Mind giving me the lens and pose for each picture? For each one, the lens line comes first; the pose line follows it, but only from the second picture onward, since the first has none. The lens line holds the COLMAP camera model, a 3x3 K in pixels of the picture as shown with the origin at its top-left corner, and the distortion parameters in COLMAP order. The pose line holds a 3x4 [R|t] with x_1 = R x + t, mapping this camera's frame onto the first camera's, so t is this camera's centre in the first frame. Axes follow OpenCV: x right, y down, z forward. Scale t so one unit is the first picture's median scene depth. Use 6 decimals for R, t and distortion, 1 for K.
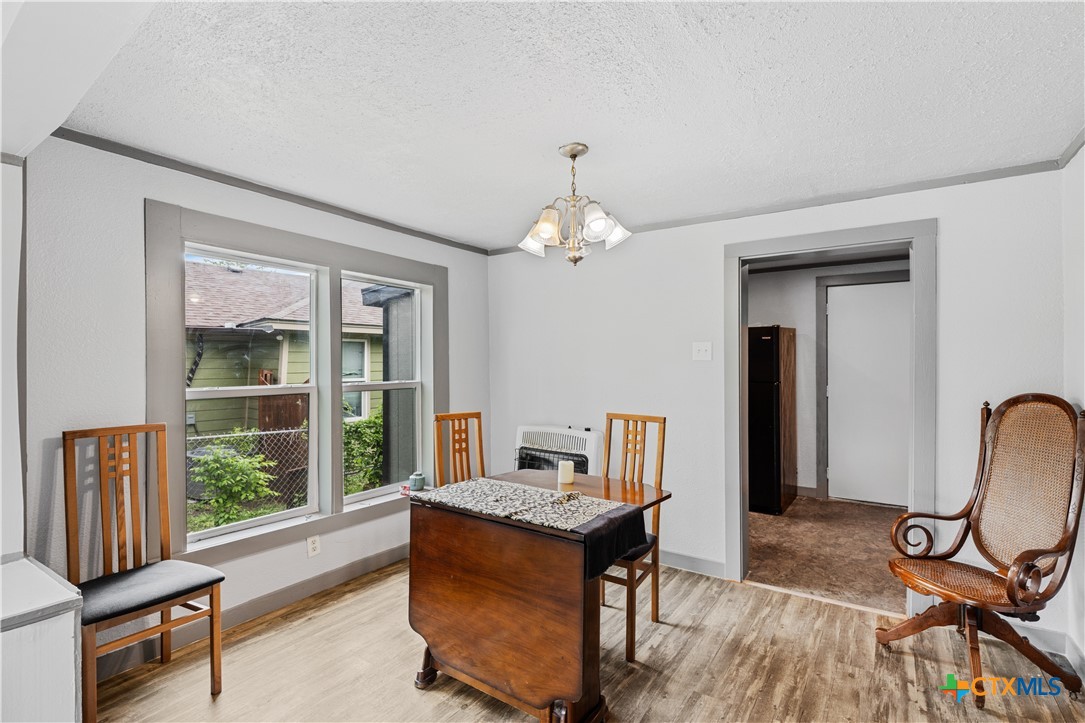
lens RADIAL K [[521.4, 0, 544.2], [0, 521.4, 361.7], [0, 0, 1]] dist [0.006146, 0.000261]
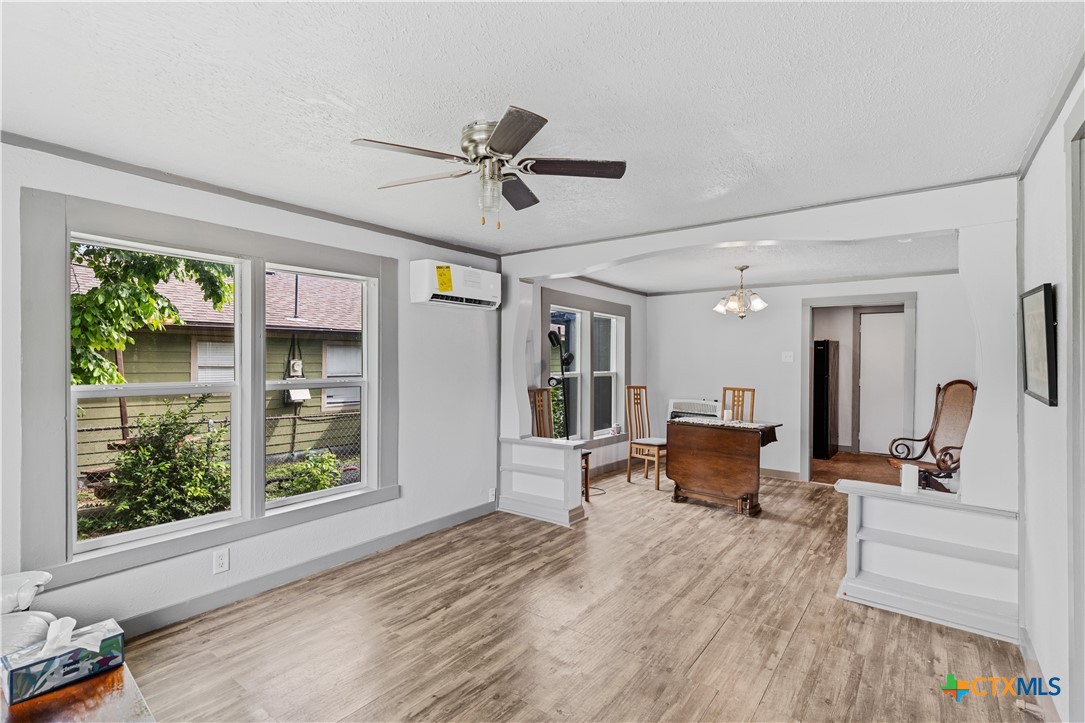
lens RADIAL K [[521.4, 0, 539.2], [0, 521.4, 363.5], [0, 0, 1]] dist [0.006146, 0.000261]
pose [[0.998251, 0.011279, -0.058040, -0.517640], [-0.010776, 0.999902, 0.008975, -0.004326], [0.058136, -0.008334, 0.998274, -0.981176]]
